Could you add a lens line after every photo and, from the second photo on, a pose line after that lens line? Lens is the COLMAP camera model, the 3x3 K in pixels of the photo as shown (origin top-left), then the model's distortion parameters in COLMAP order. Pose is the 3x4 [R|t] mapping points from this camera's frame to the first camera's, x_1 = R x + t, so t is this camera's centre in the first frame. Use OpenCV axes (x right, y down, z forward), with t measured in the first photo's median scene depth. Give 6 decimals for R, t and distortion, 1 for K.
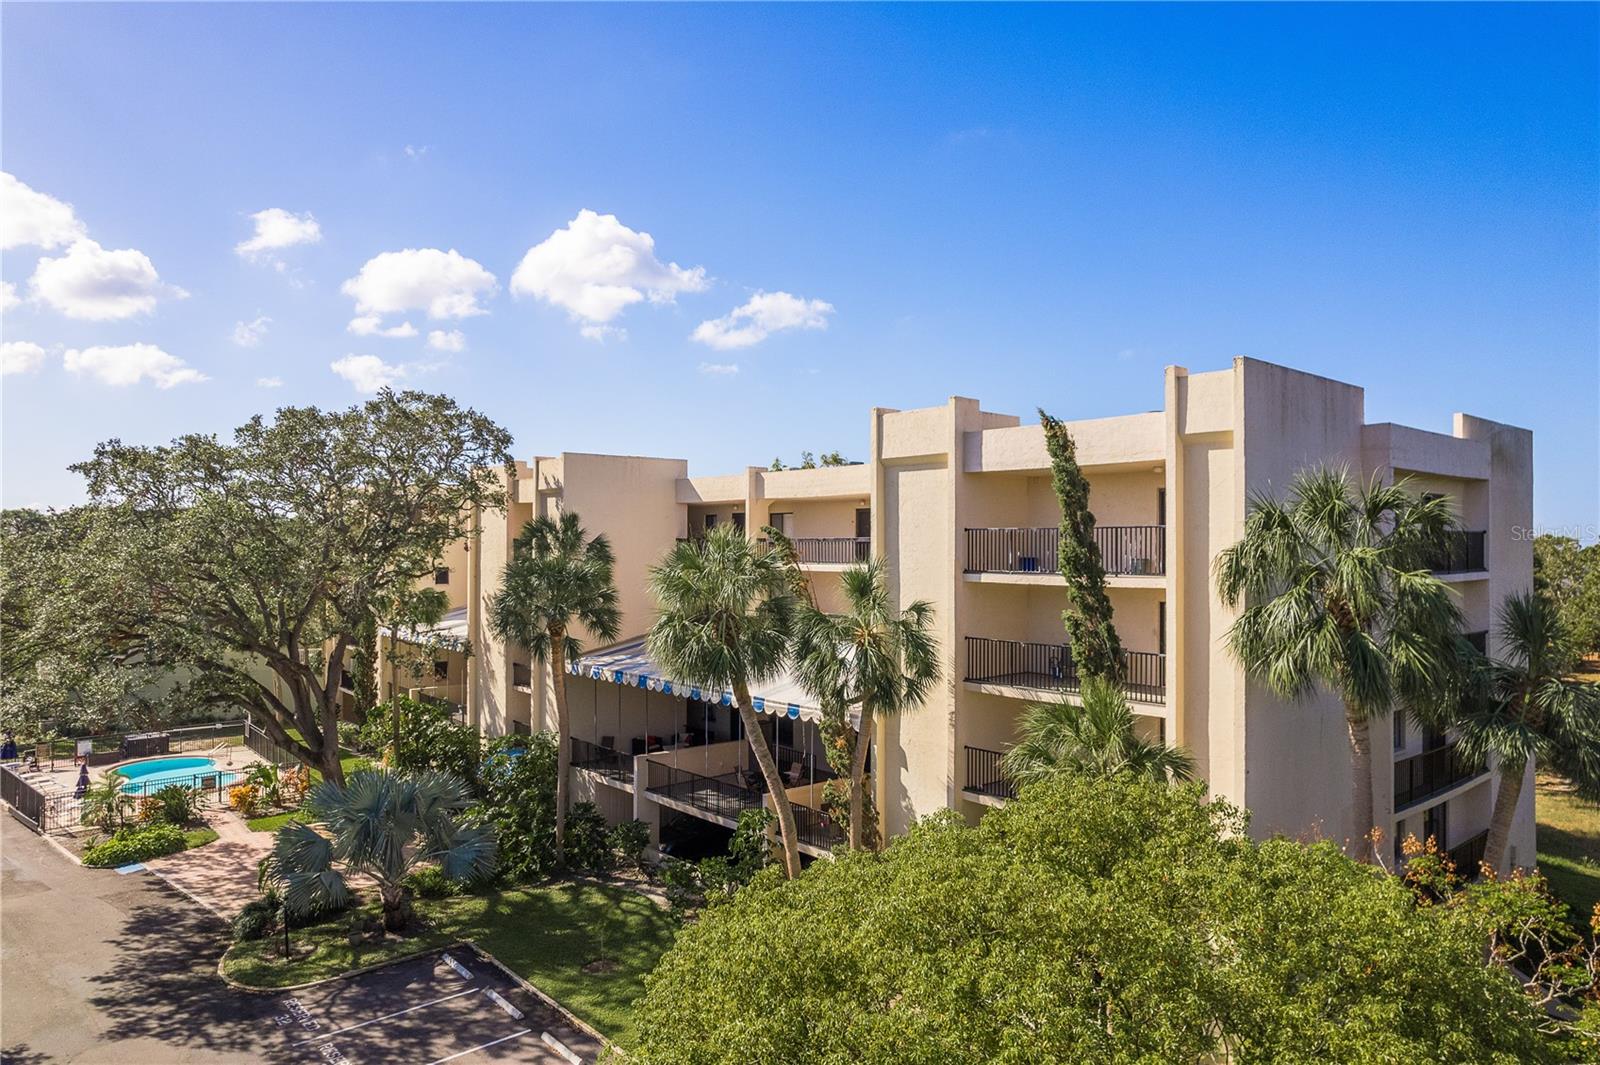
lens RADIAL K [[1038.6, 0, 803.5], [0, 1038.6, 540.9], [0, 0, 1]] dist [-0.064684, 0.071417]
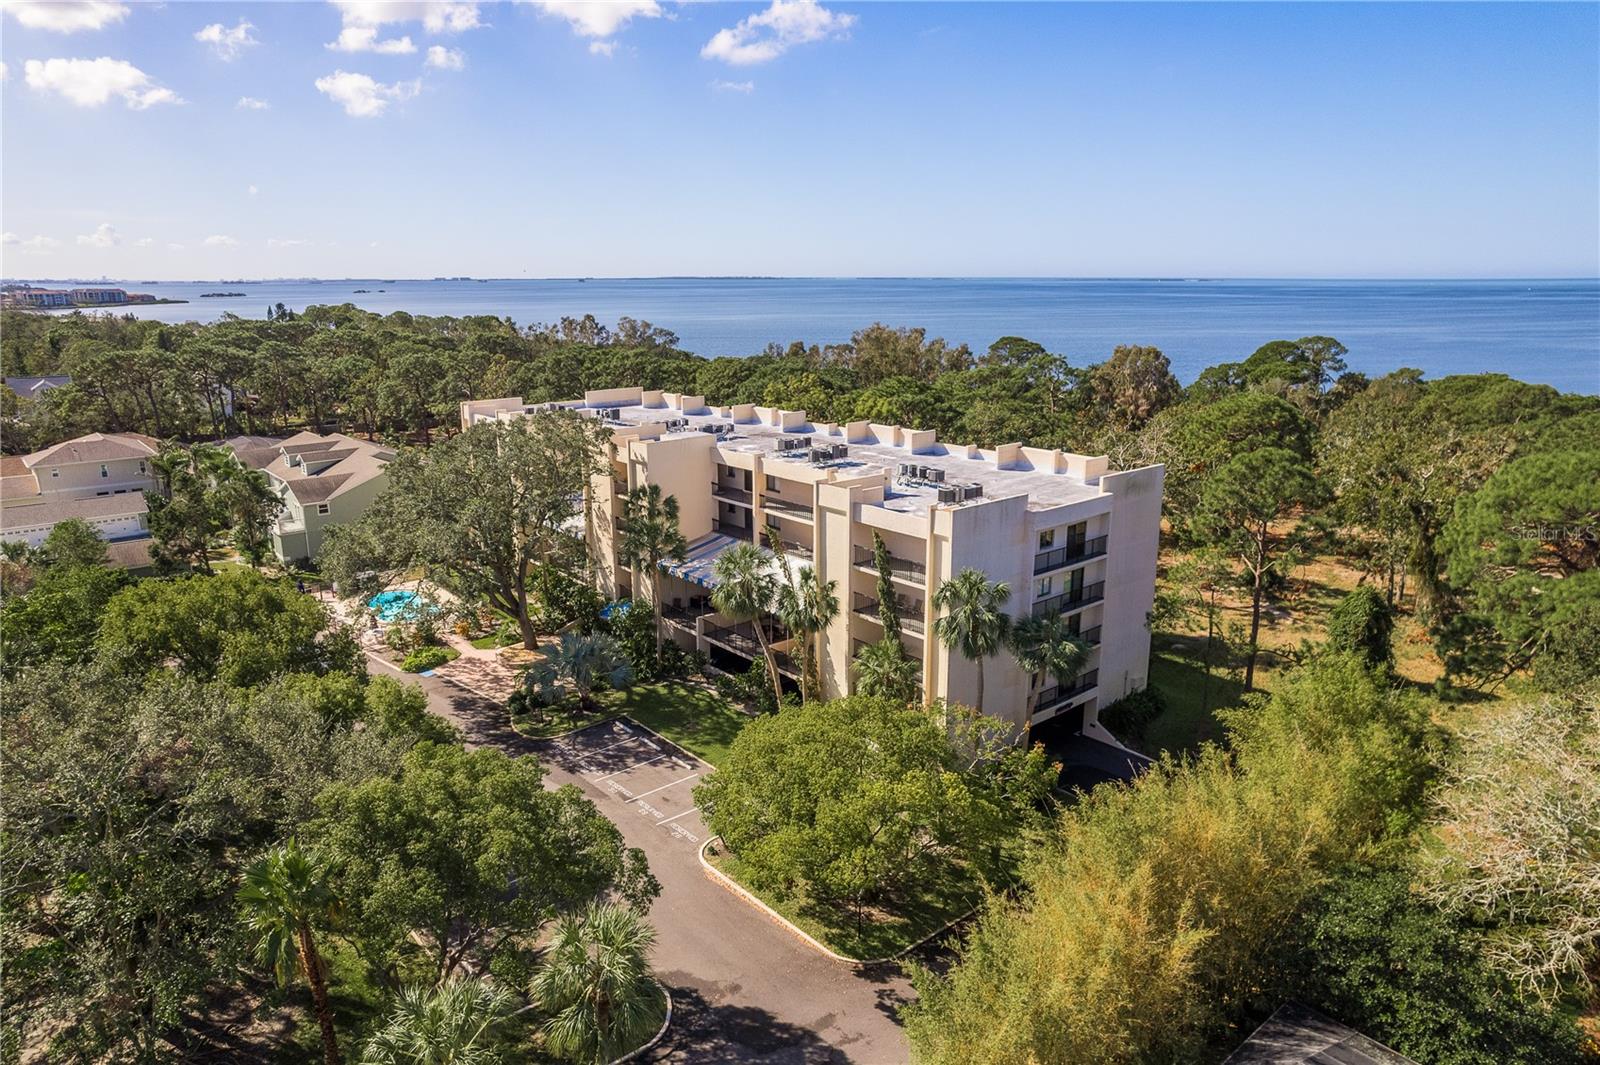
lens RADIAL K [[1038.6, 0, 803.5], [0, 1038.6, 540.9], [0, 0, 1]] dist [-0.064684, 0.071417]
pose [[0.999982, -0.004991, -0.003422, 0.042046], [0.005697, 0.967074, 0.254430, -0.439312], [0.002039, -0.254445, 0.967085, -0.855565]]
